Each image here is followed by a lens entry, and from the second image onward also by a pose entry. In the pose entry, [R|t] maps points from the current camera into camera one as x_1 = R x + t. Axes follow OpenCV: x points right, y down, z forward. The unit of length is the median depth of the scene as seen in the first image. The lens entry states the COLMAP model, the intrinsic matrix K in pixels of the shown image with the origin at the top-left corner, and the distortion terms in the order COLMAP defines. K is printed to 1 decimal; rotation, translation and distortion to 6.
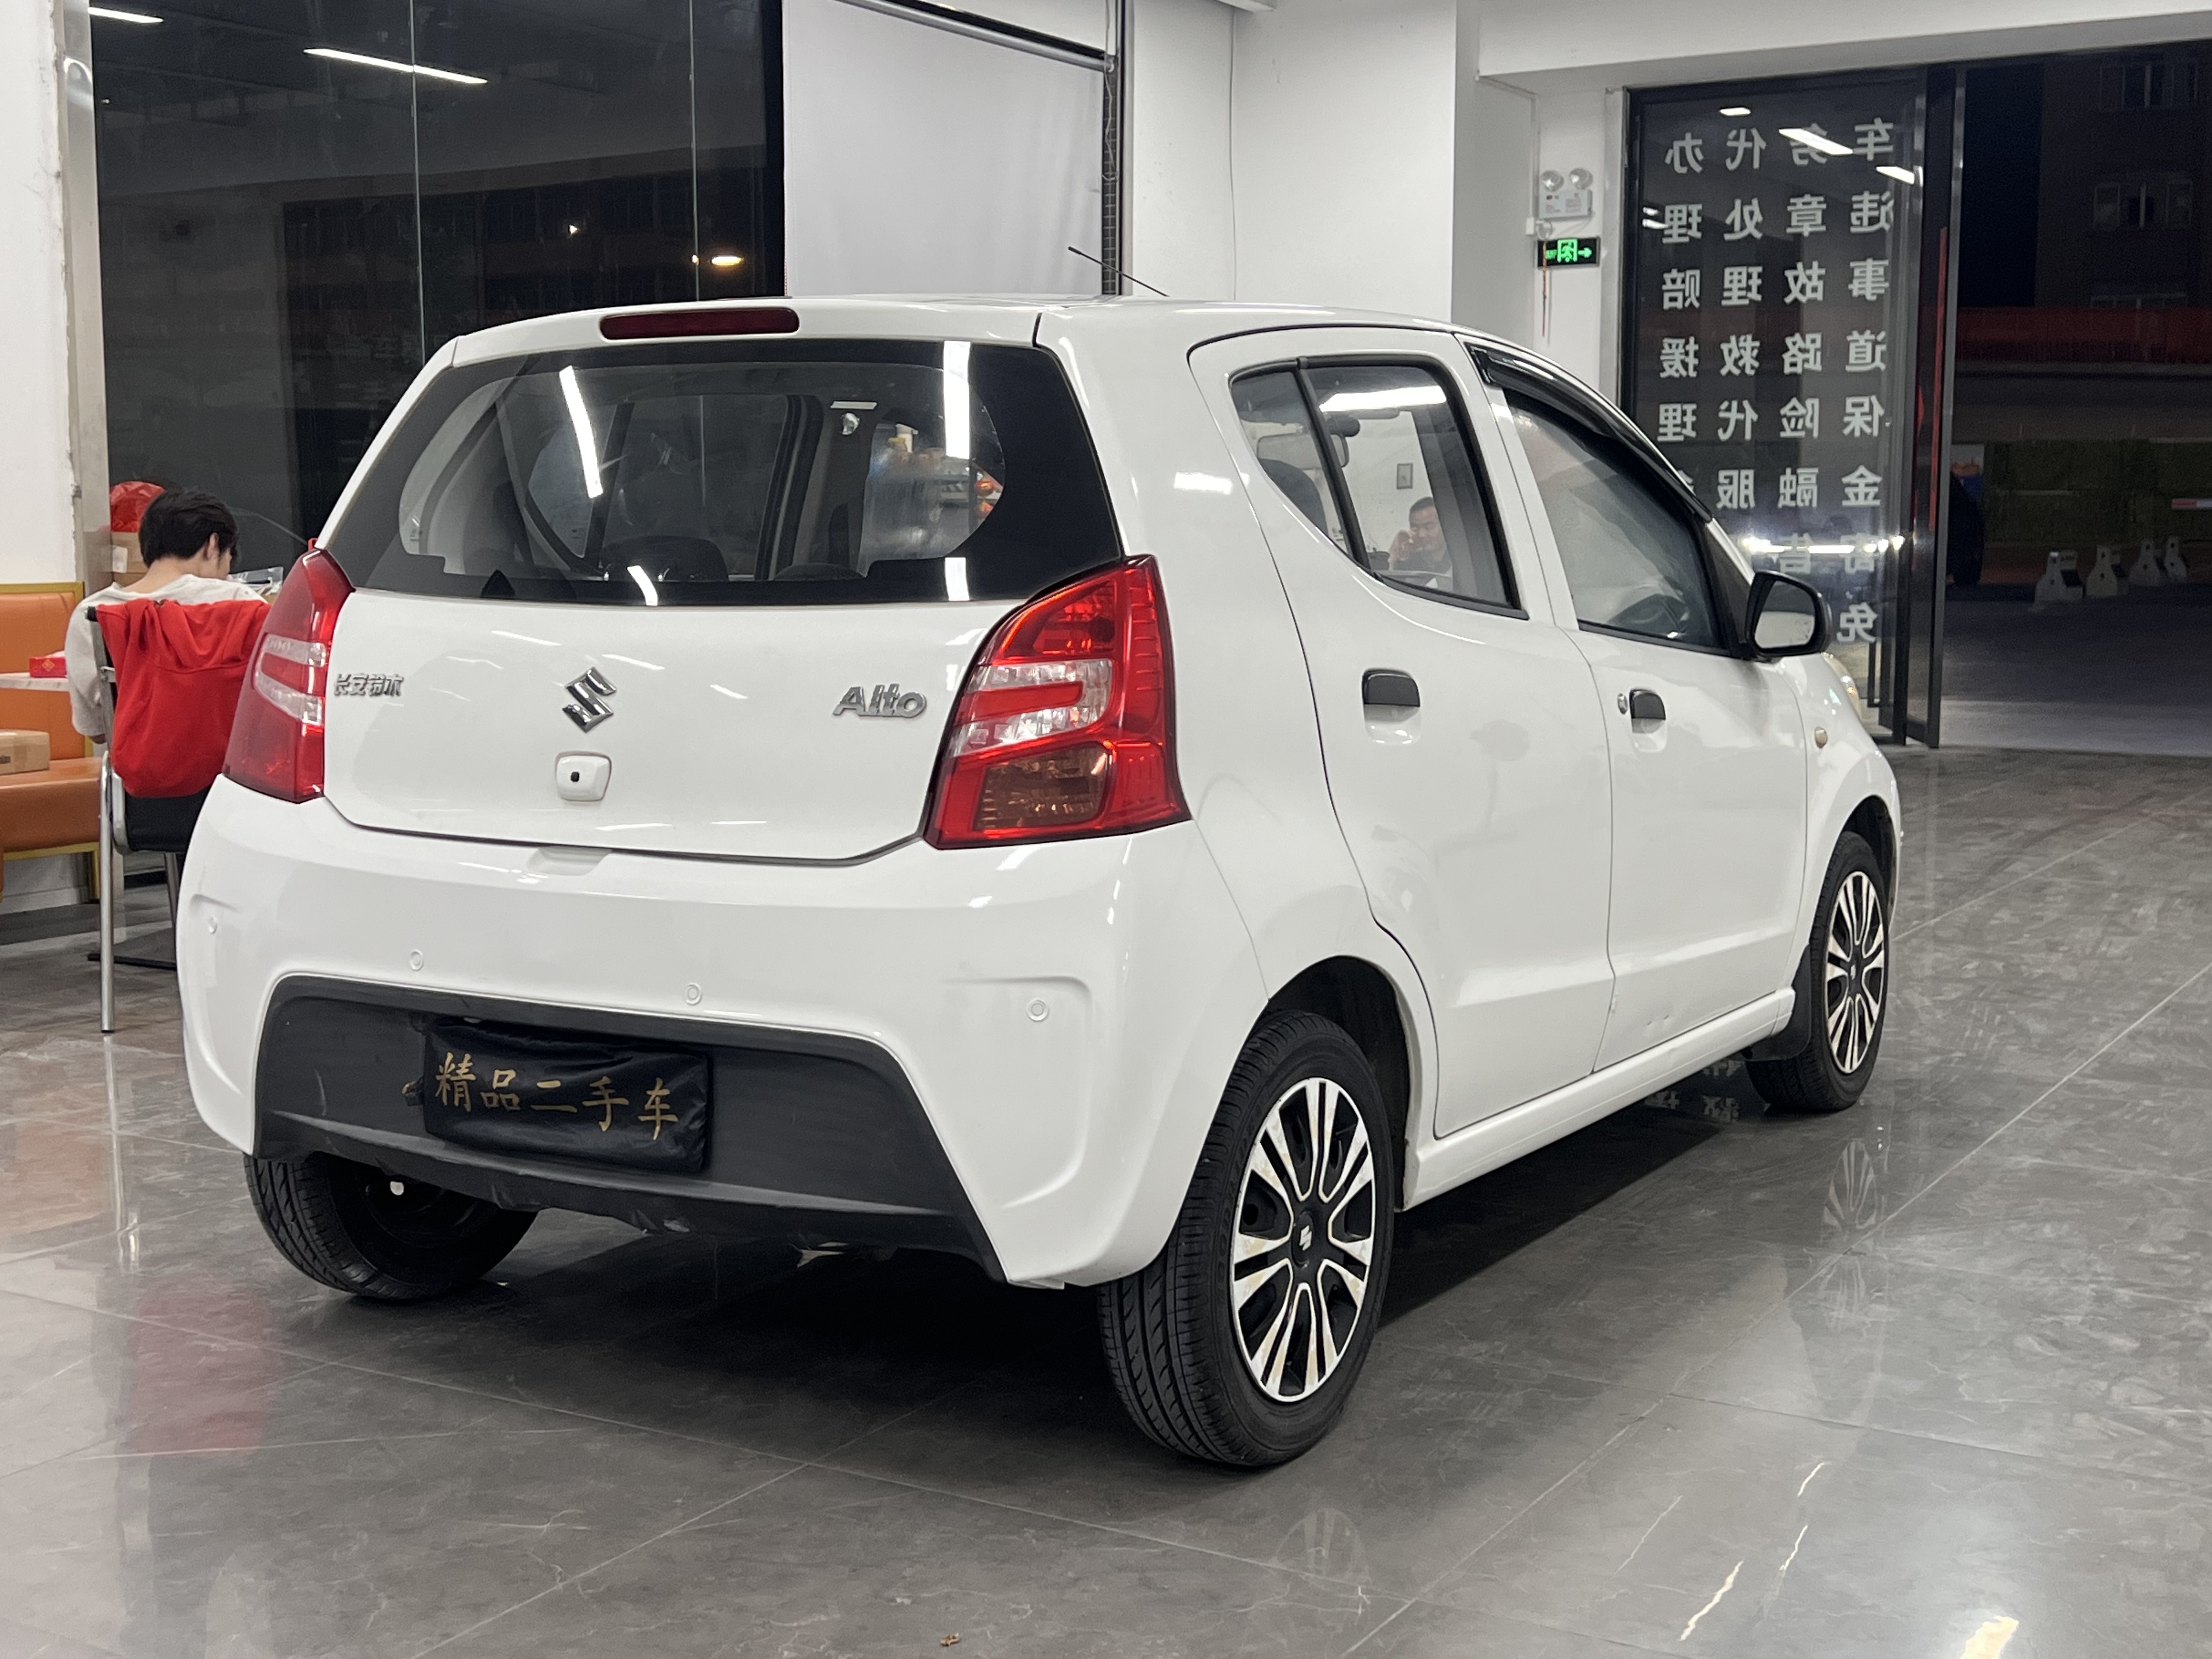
lens RADIAL K [[2760.4, 0, 1085.3], [0, 2760.4, 835.4], [0, 0, 1]] dist [0.198447, -0.531527]
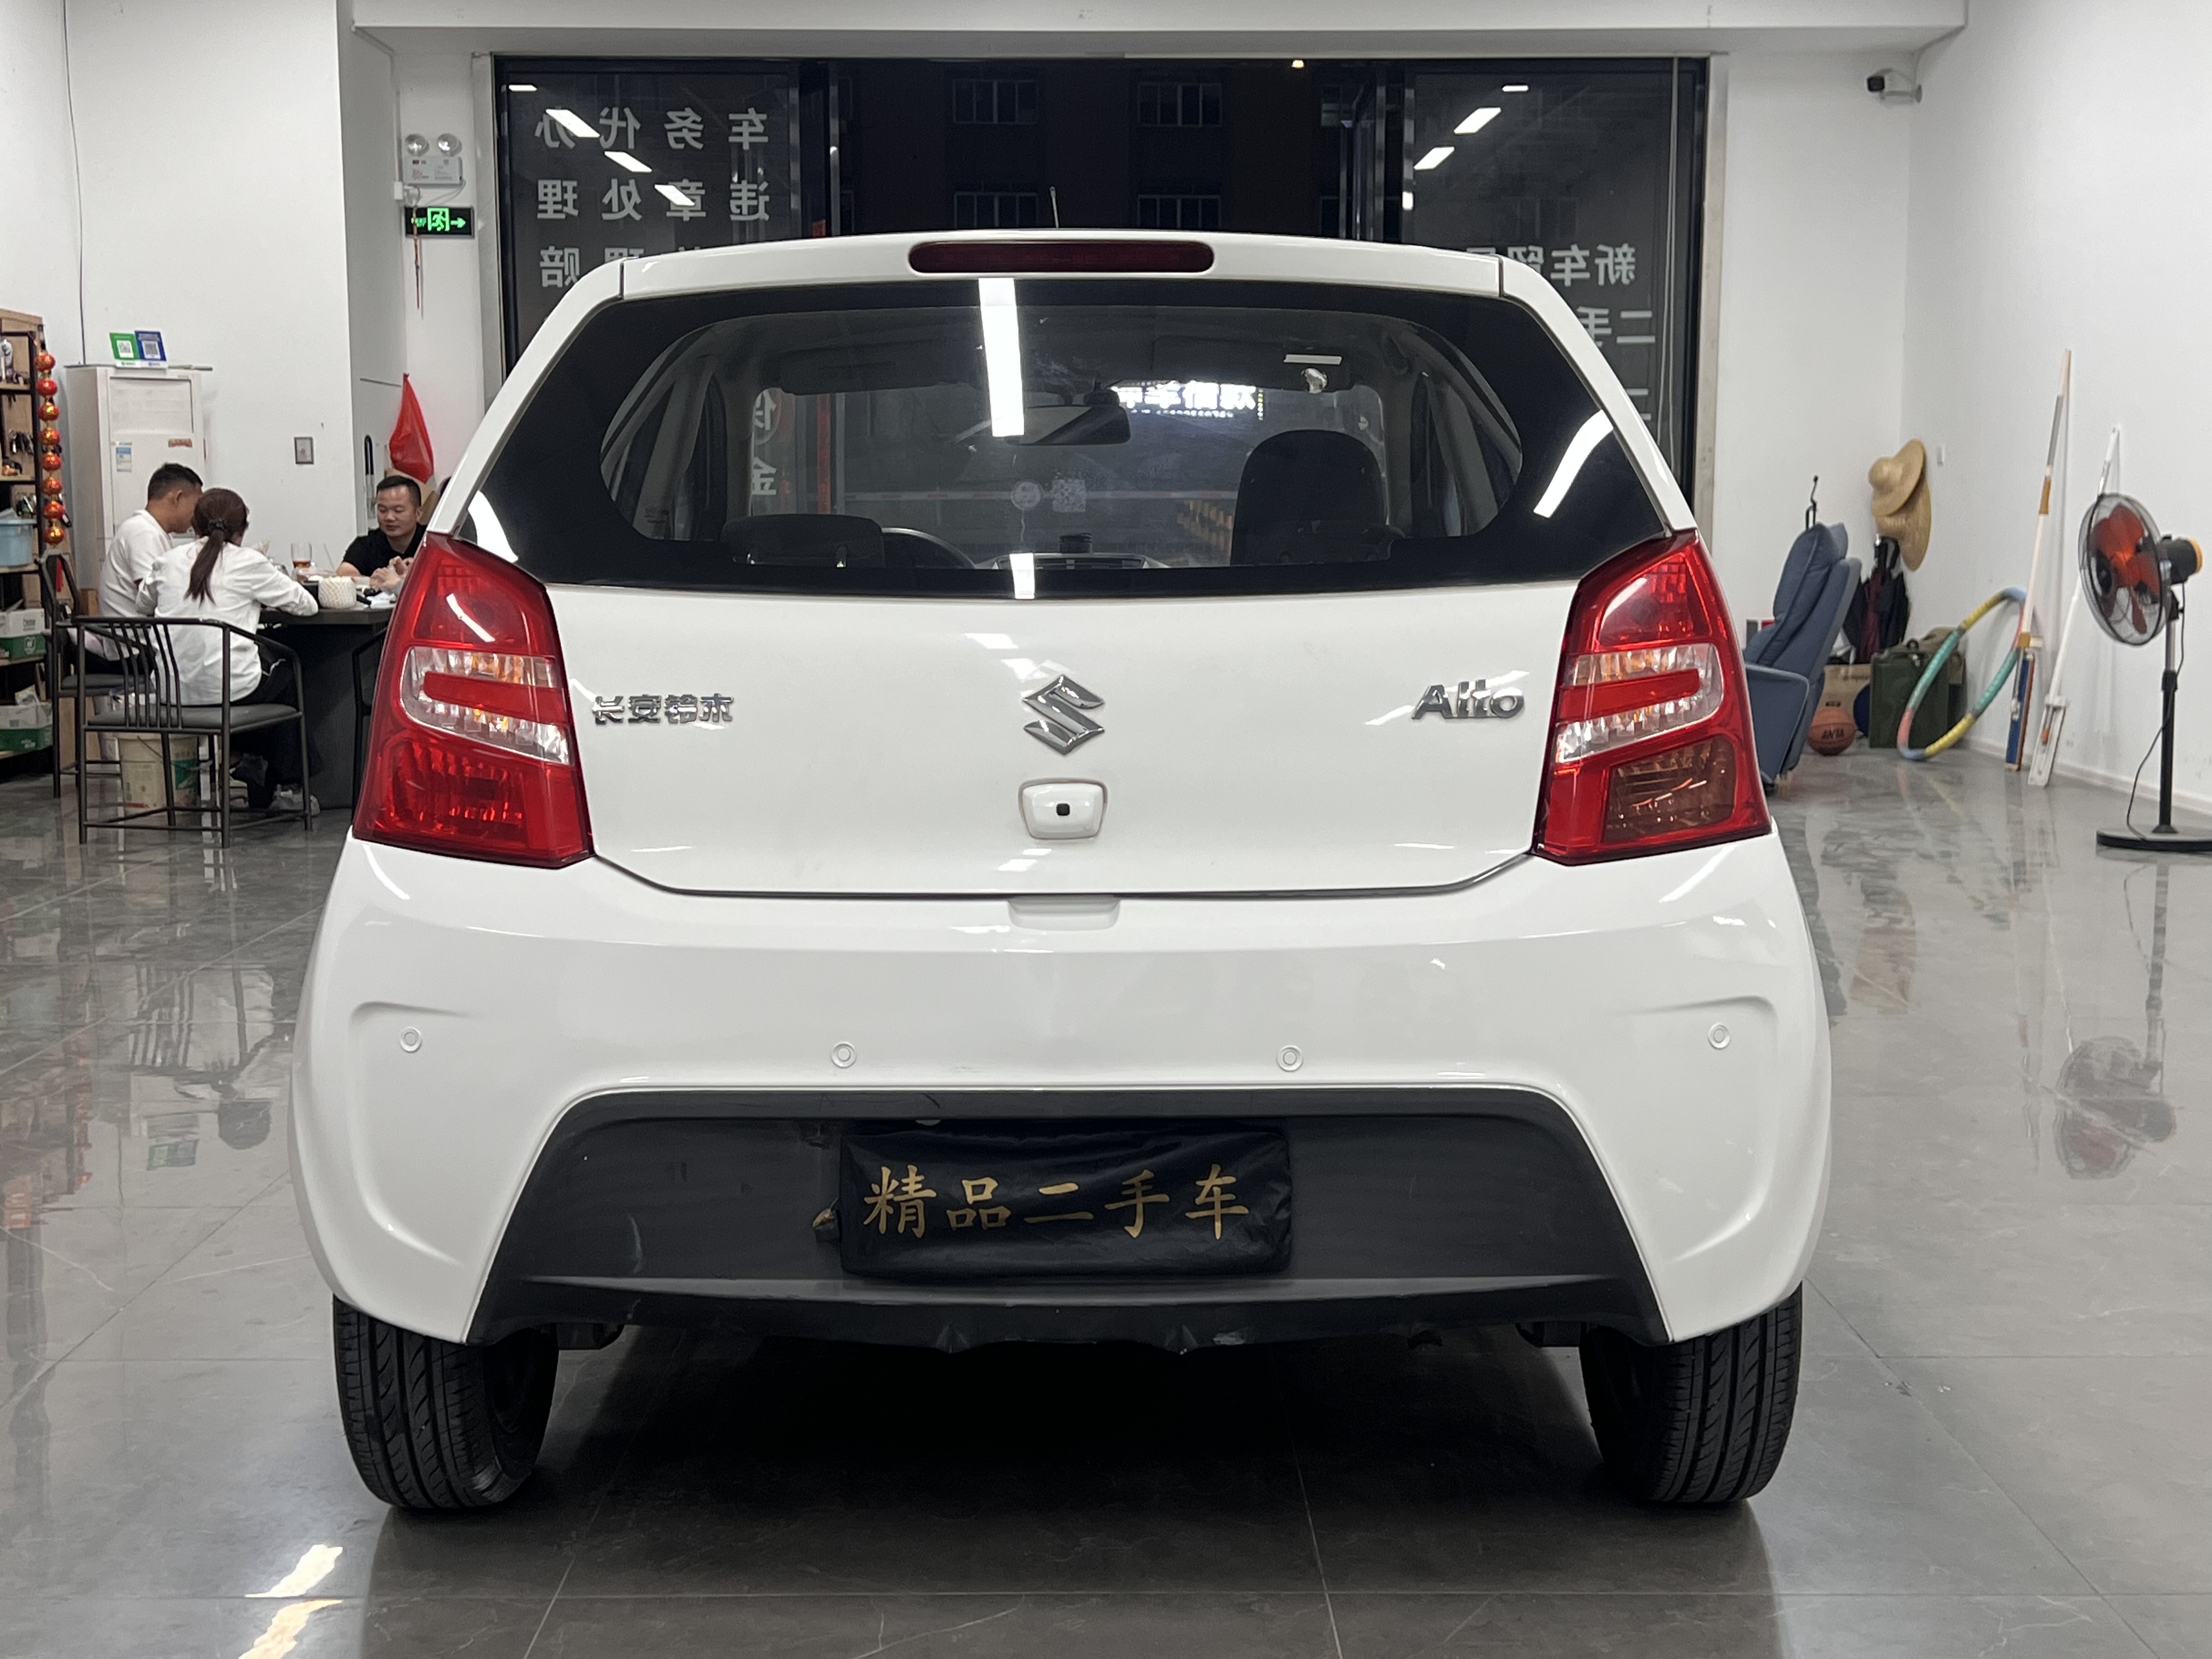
lens RADIAL K [[2776.4, 0, 1106.0], [0, 2776.4, 829.5], [0, 0, 1]] dist [0.173318, -0.474719]
pose [[0.853278, -0.061857, 0.517775, -0.579939], [0.060918, 0.997965, 0.018832, -0.029023], [-0.517886, 0.015473, 0.855309, 0.288087]]
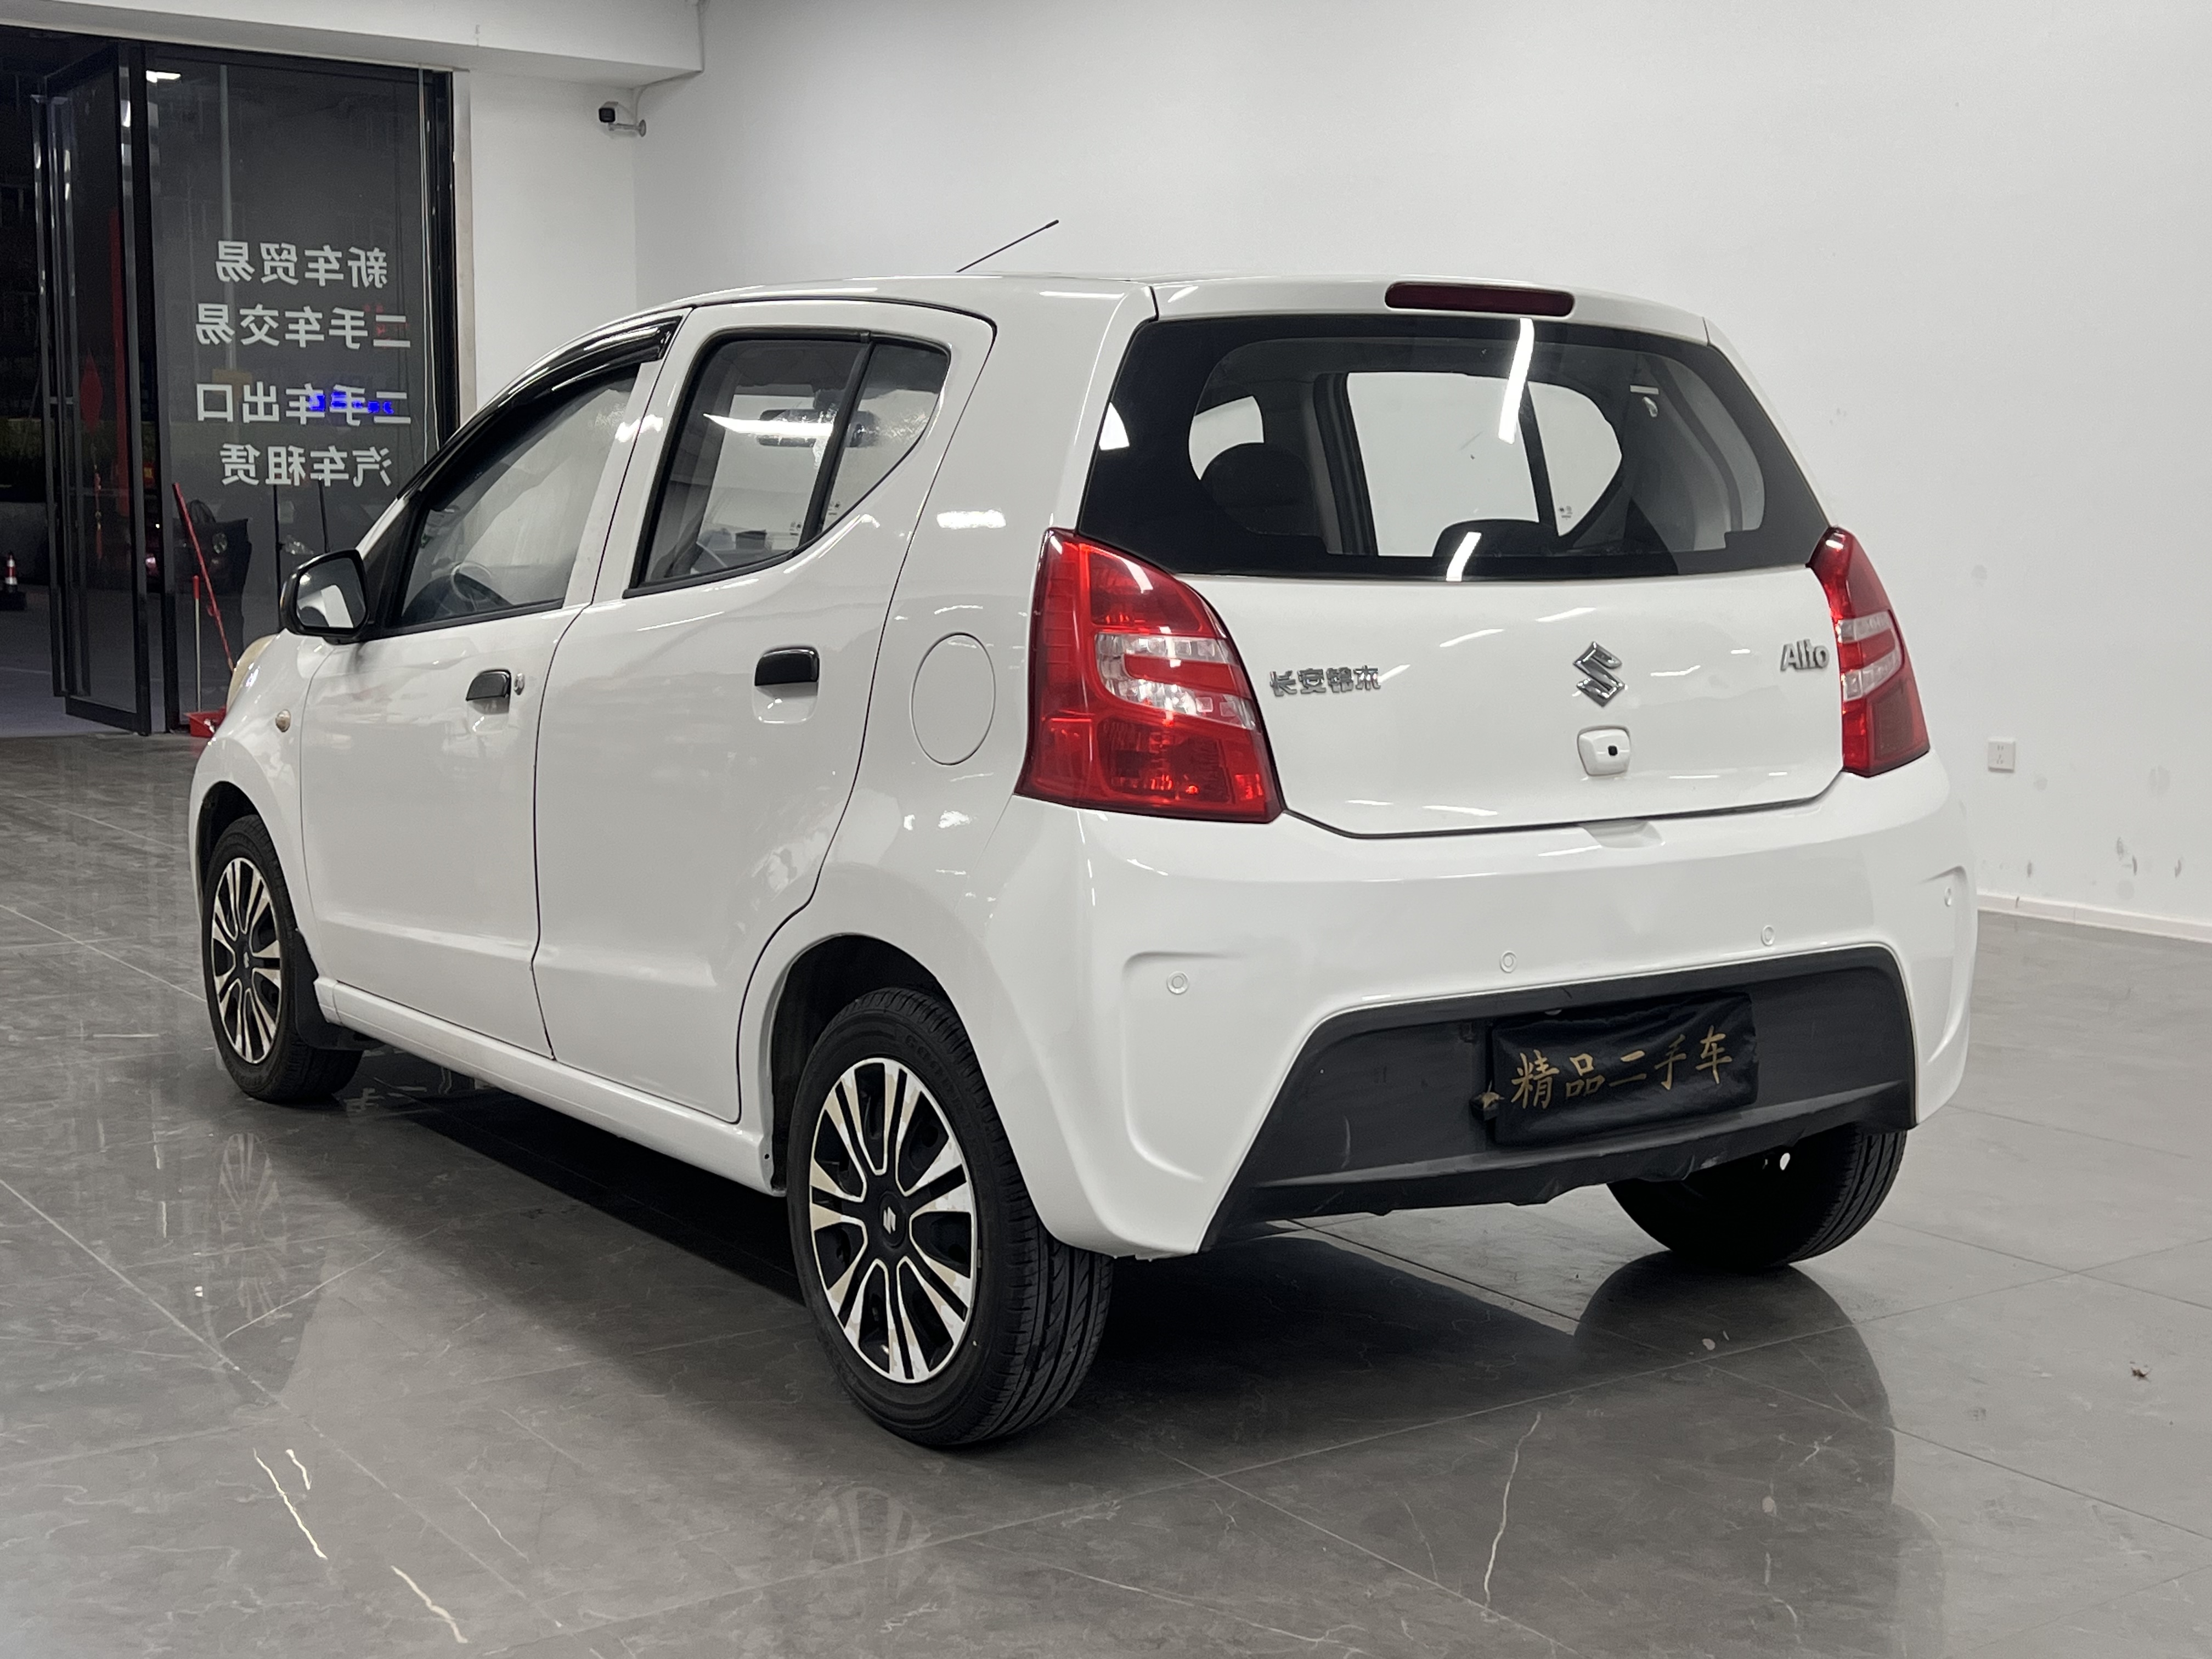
lens RADIAL K [[2776.4, 0, 1106.0], [0, 2776.4, 829.5], [0, 0, 1]] dist [0.173318, -0.474719]
pose [[0.406461, -0.101091, 0.908058, -1.149004], [0.098500, 0.992916, 0.066447, -0.075956], [-0.908343, 0.062435, 0.413539, 0.730382]]
